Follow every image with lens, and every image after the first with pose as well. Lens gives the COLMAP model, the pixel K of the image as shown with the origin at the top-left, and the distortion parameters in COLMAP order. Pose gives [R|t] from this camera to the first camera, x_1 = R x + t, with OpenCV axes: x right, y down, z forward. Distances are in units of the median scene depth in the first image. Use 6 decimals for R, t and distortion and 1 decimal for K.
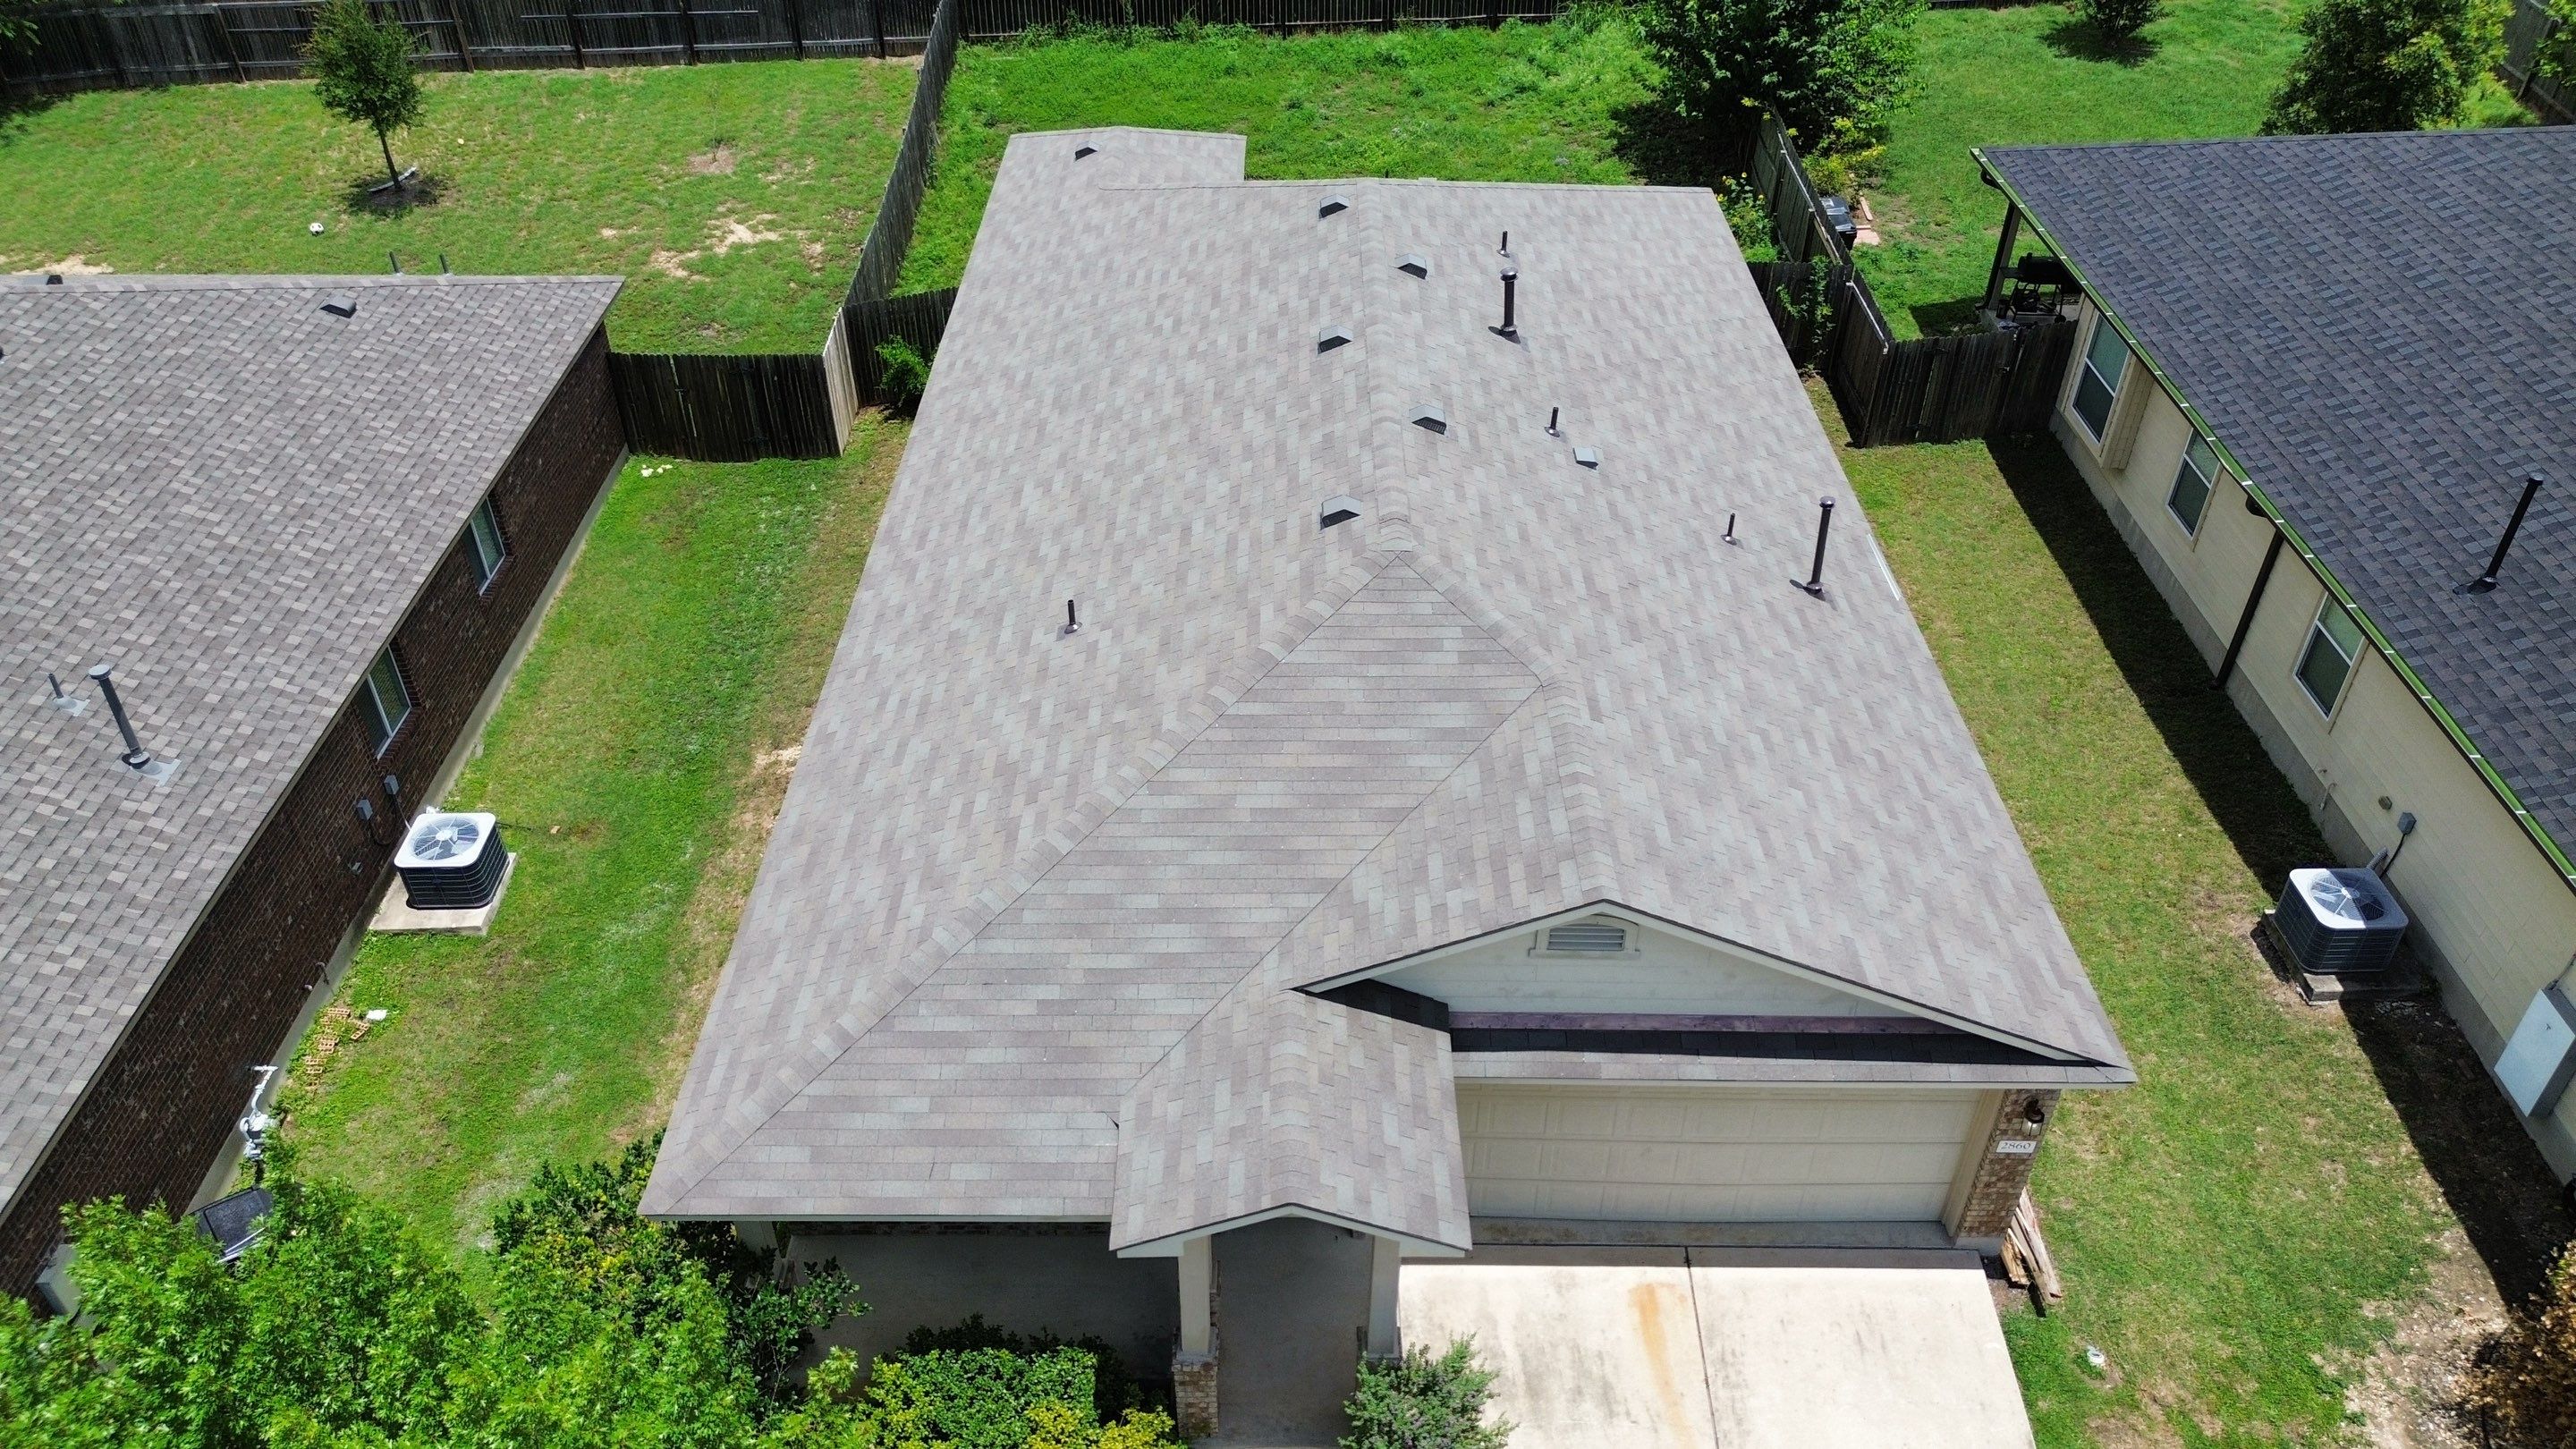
lens RADIAL K [[1829.6, 0, 1283.7], [0, 1829.6, 715.4], [0, 0, 1]] dist [0.065648, -0.066772]
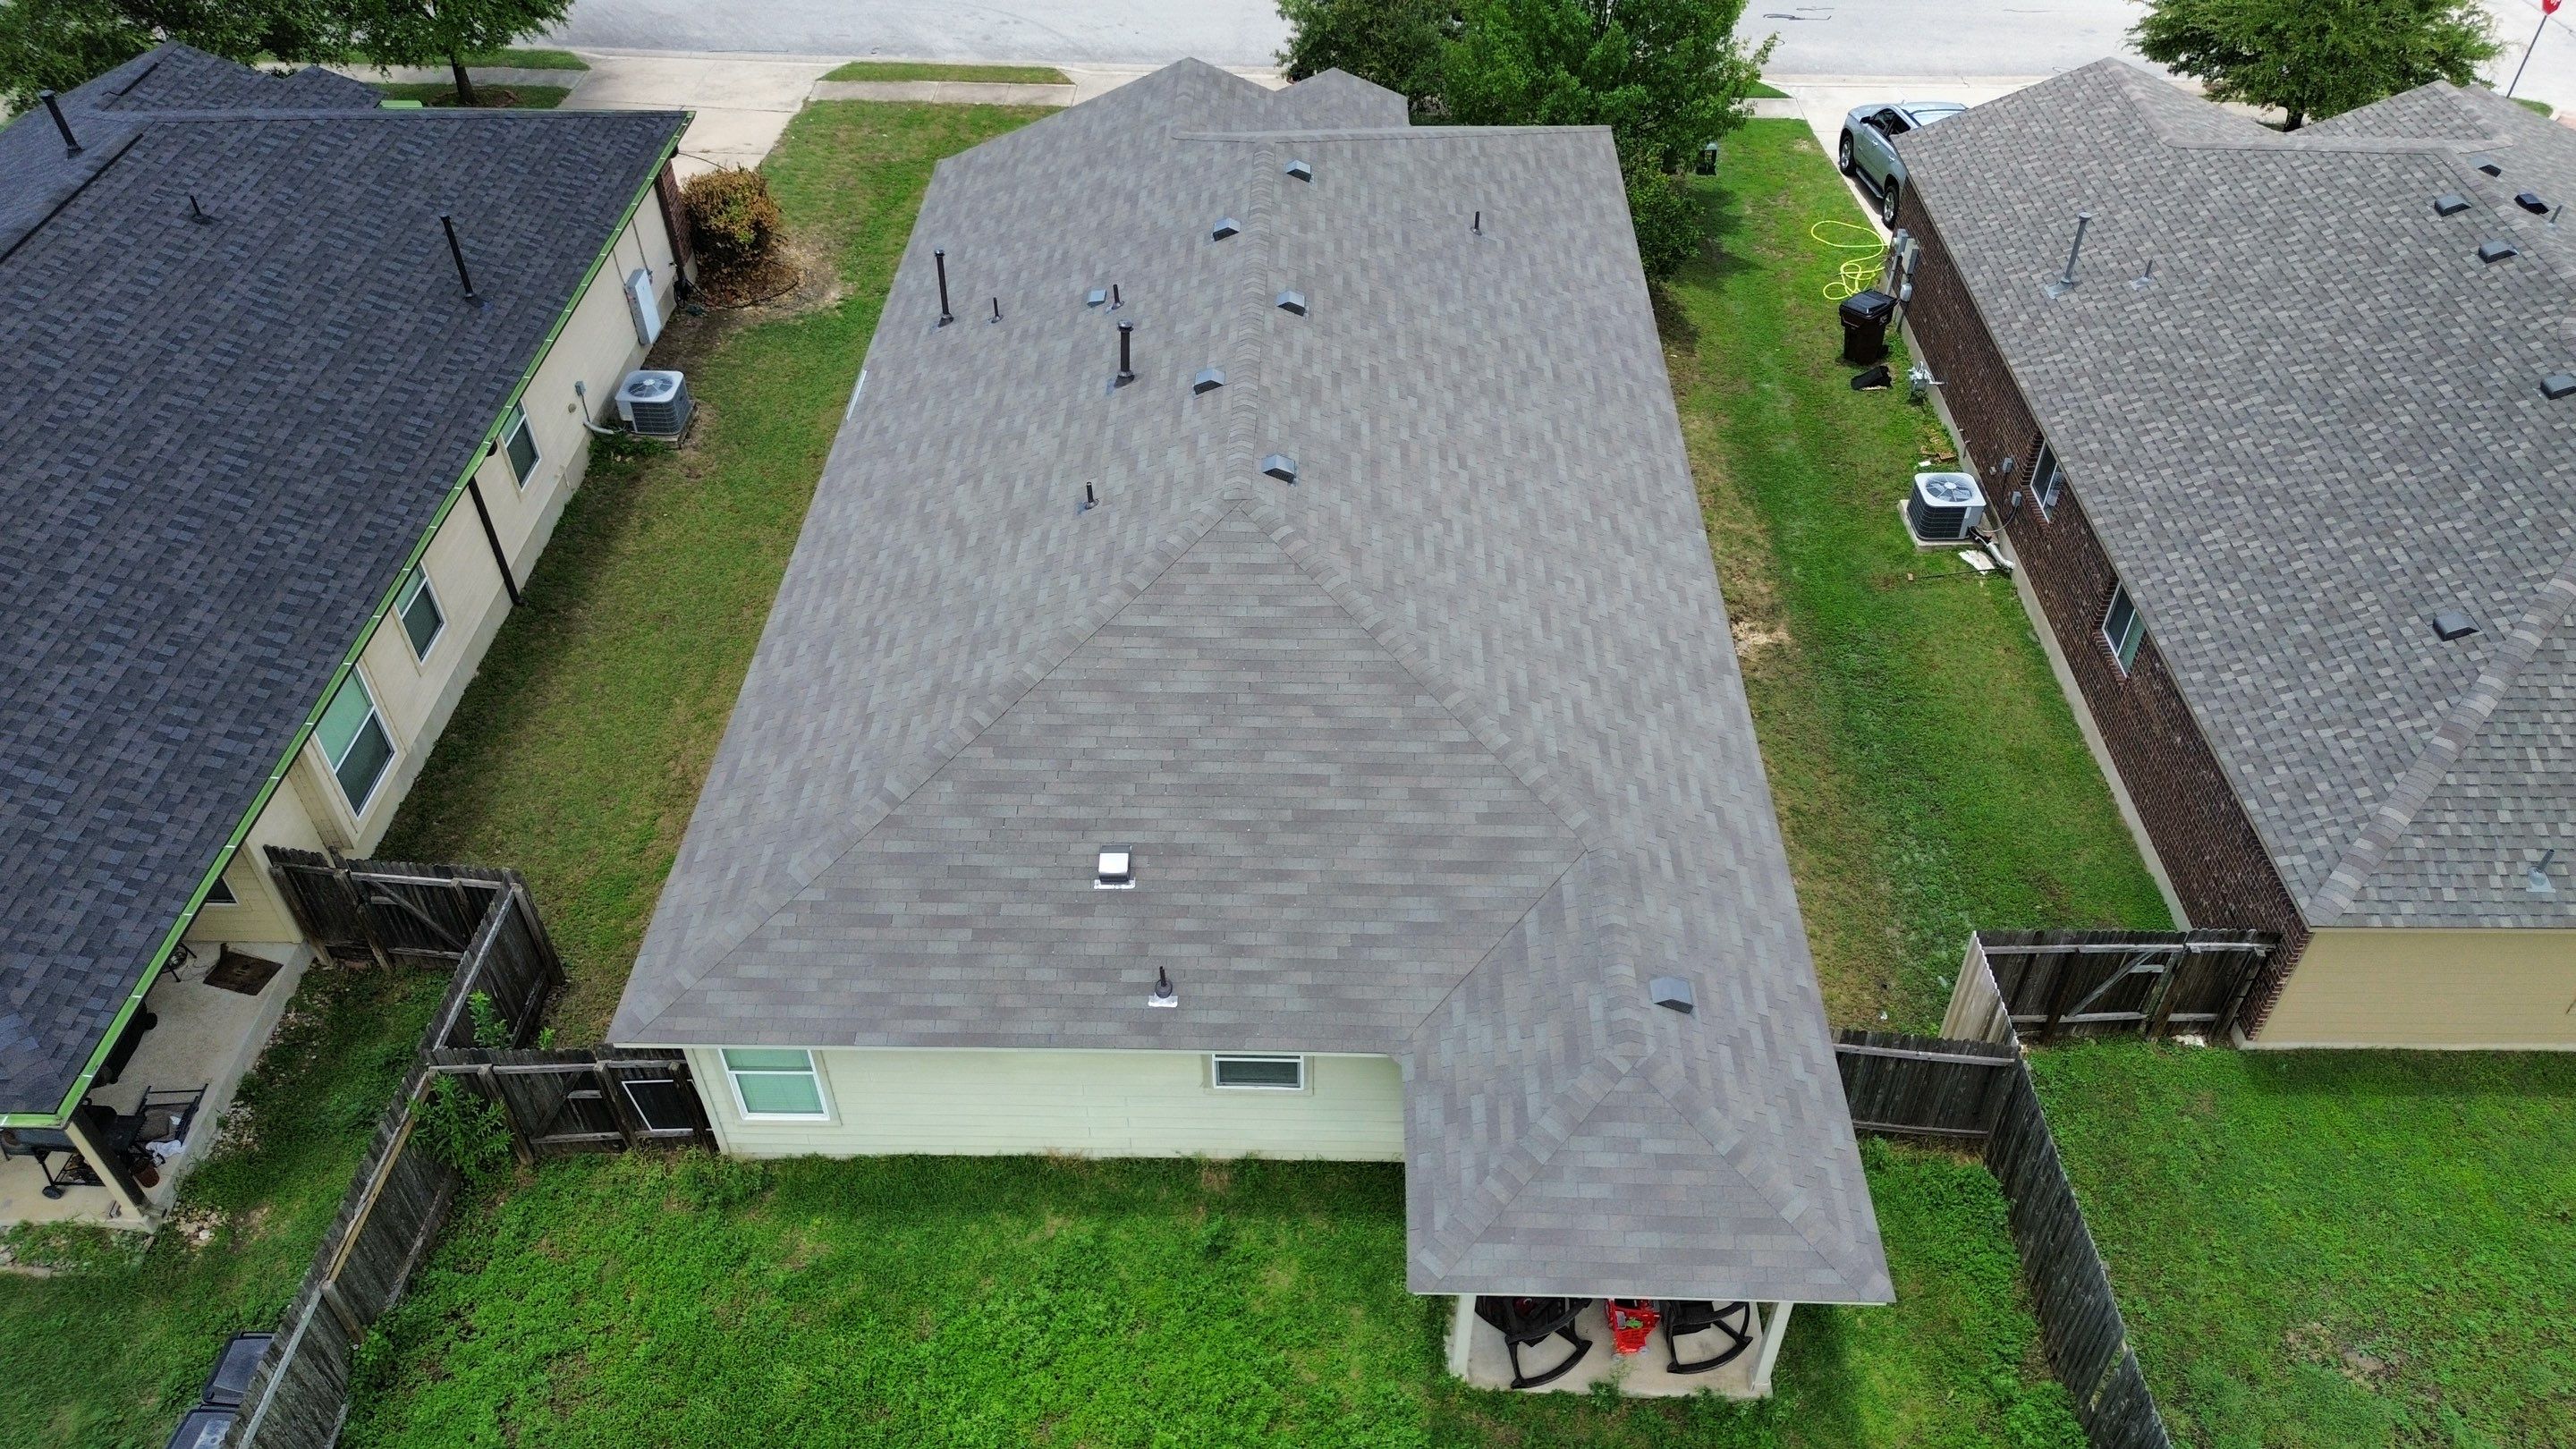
lens RADIAL K [[1829.6, 0, 1293.0], [0, 1829.6, 721.1], [0, 0, 1]] dist [0.065648, -0.066772]
pose [[-0.999804, -0.007704, 0.018242, 0.003931], [0.016500, 0.185273, 0.982548, -1.189821], [-0.010949, 0.982657, -0.185110, 1.361688]]
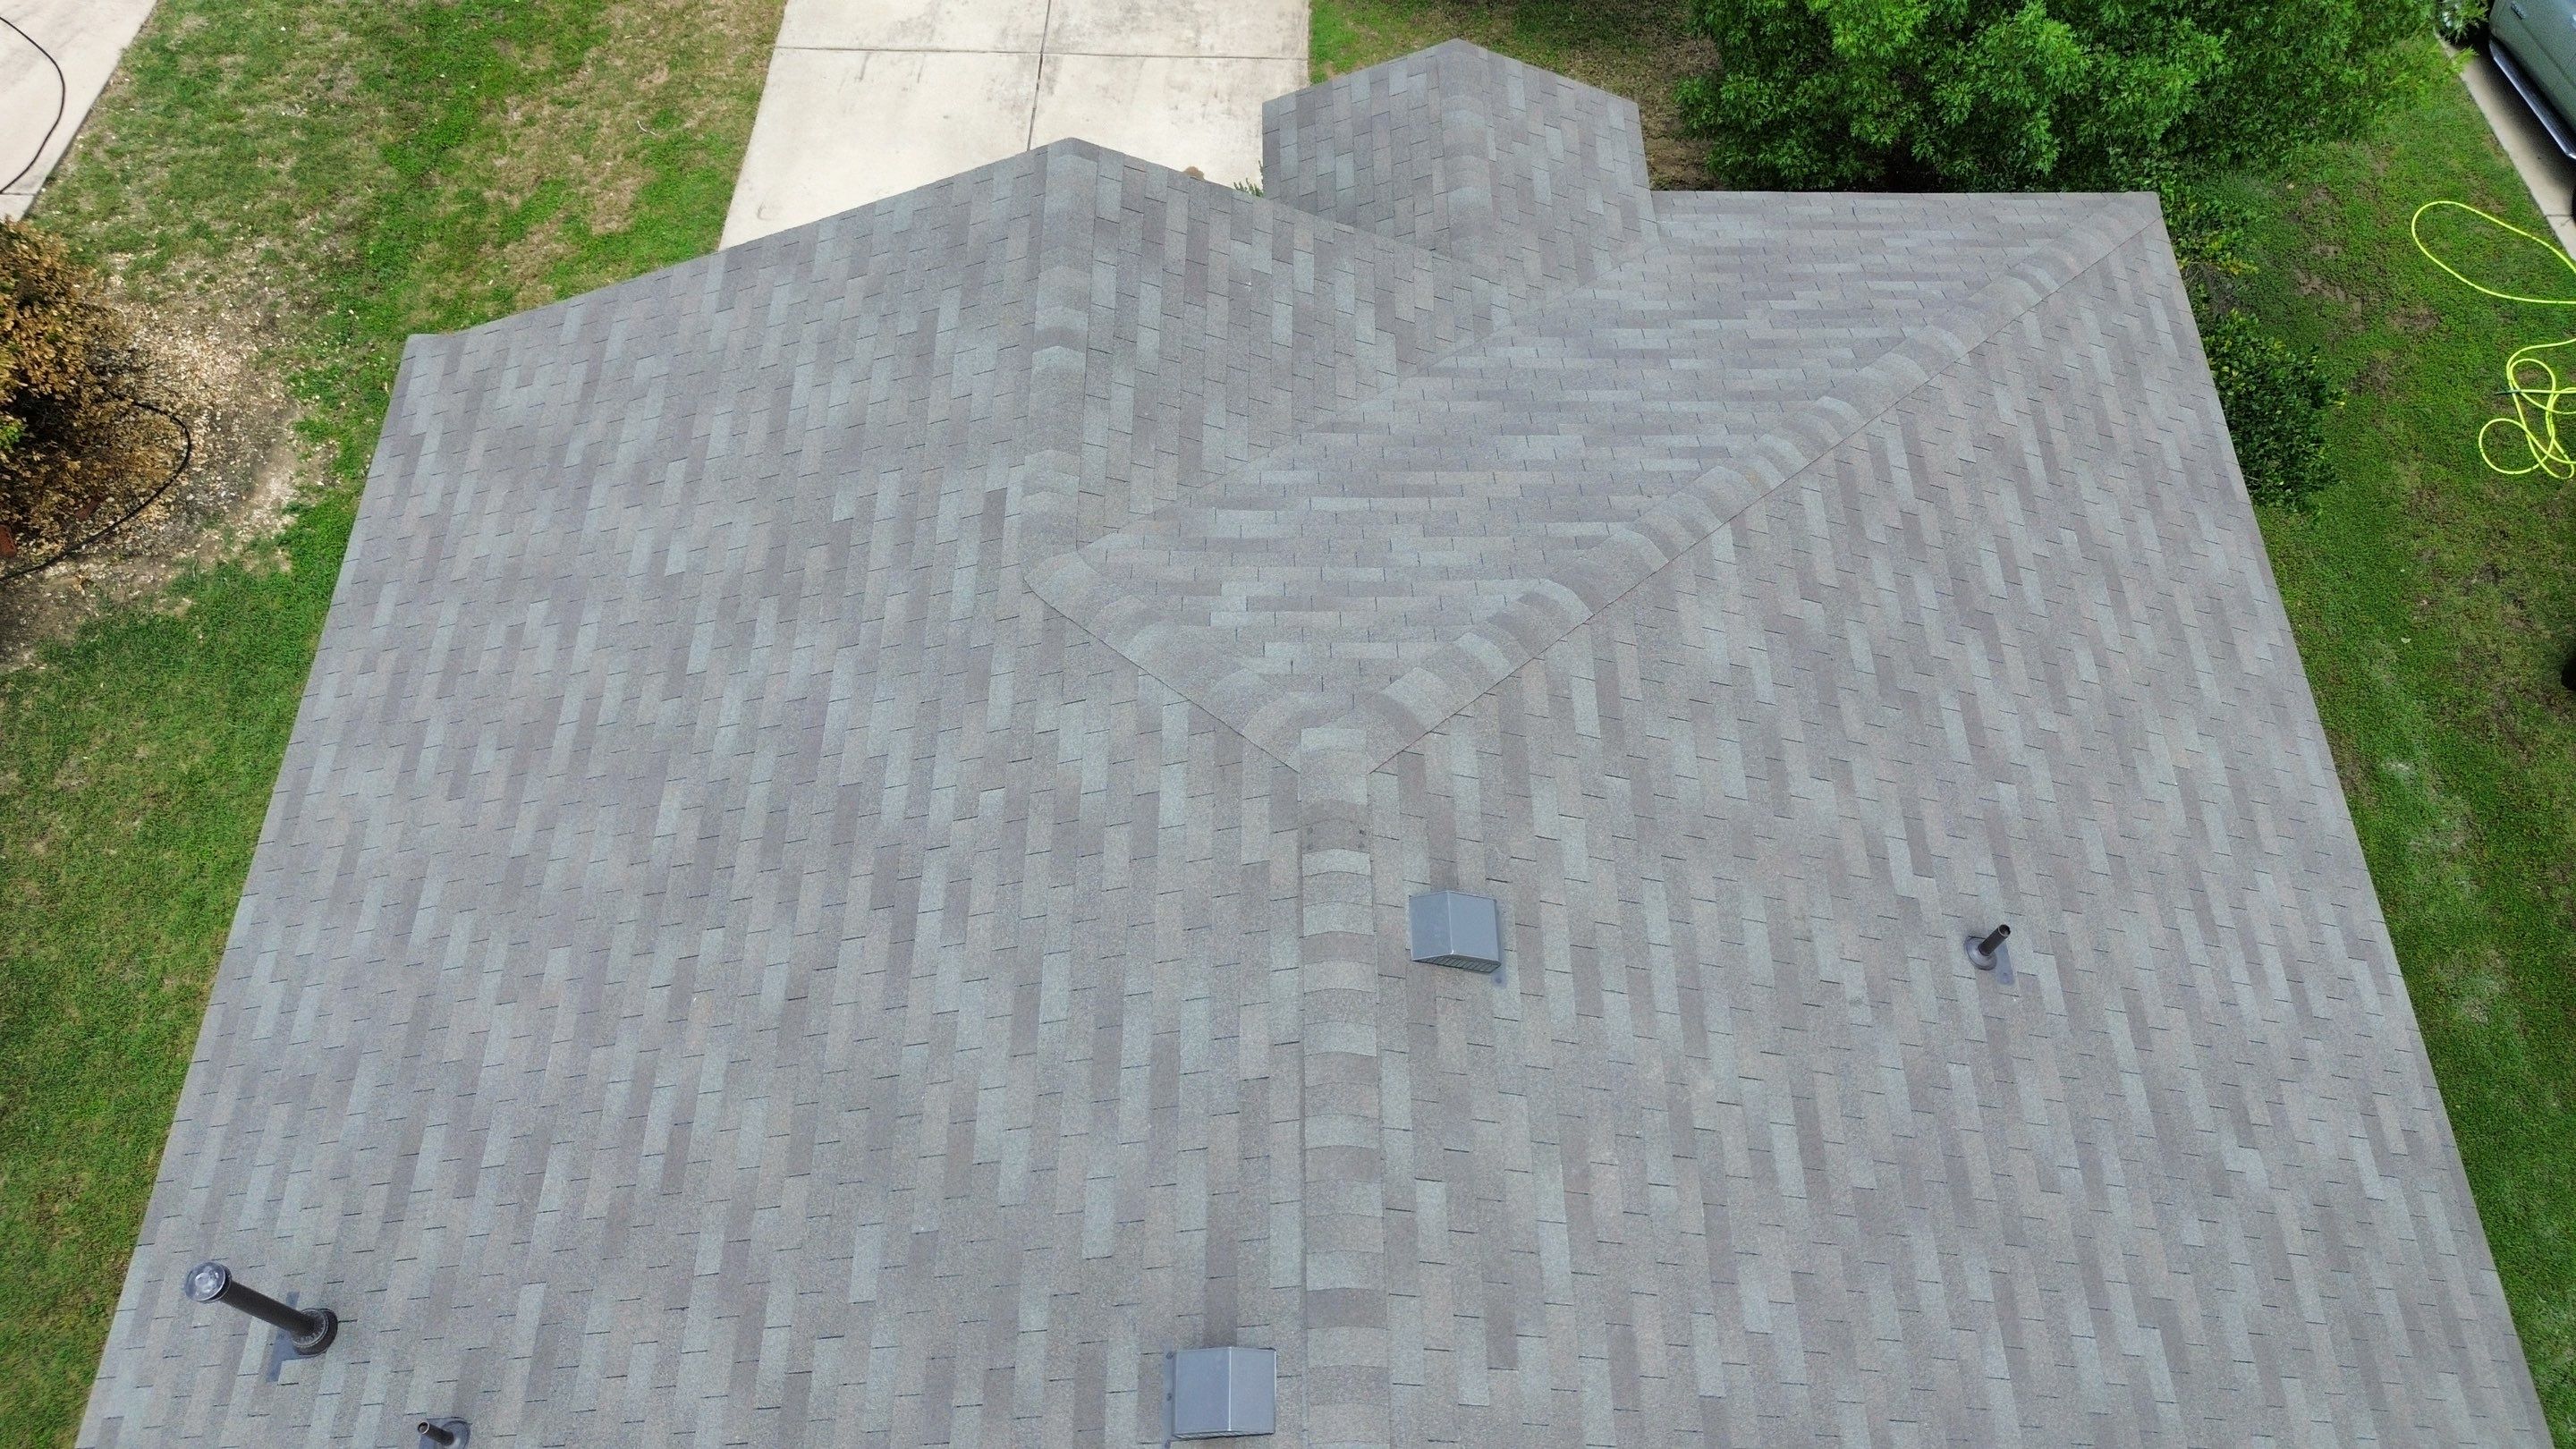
lens RADIAL K [[1829.6, 0, 1291.2], [0, 1829.6, 719.6], [0, 0, 1]] dist [0.065648, -0.066772]
pose [[-0.999823, -0.000962, -0.018785, 0.062115], [-0.018478, -0.136442, 0.990476, -0.422872], [-0.003516, 0.990648, 0.136400, 0.706875]]
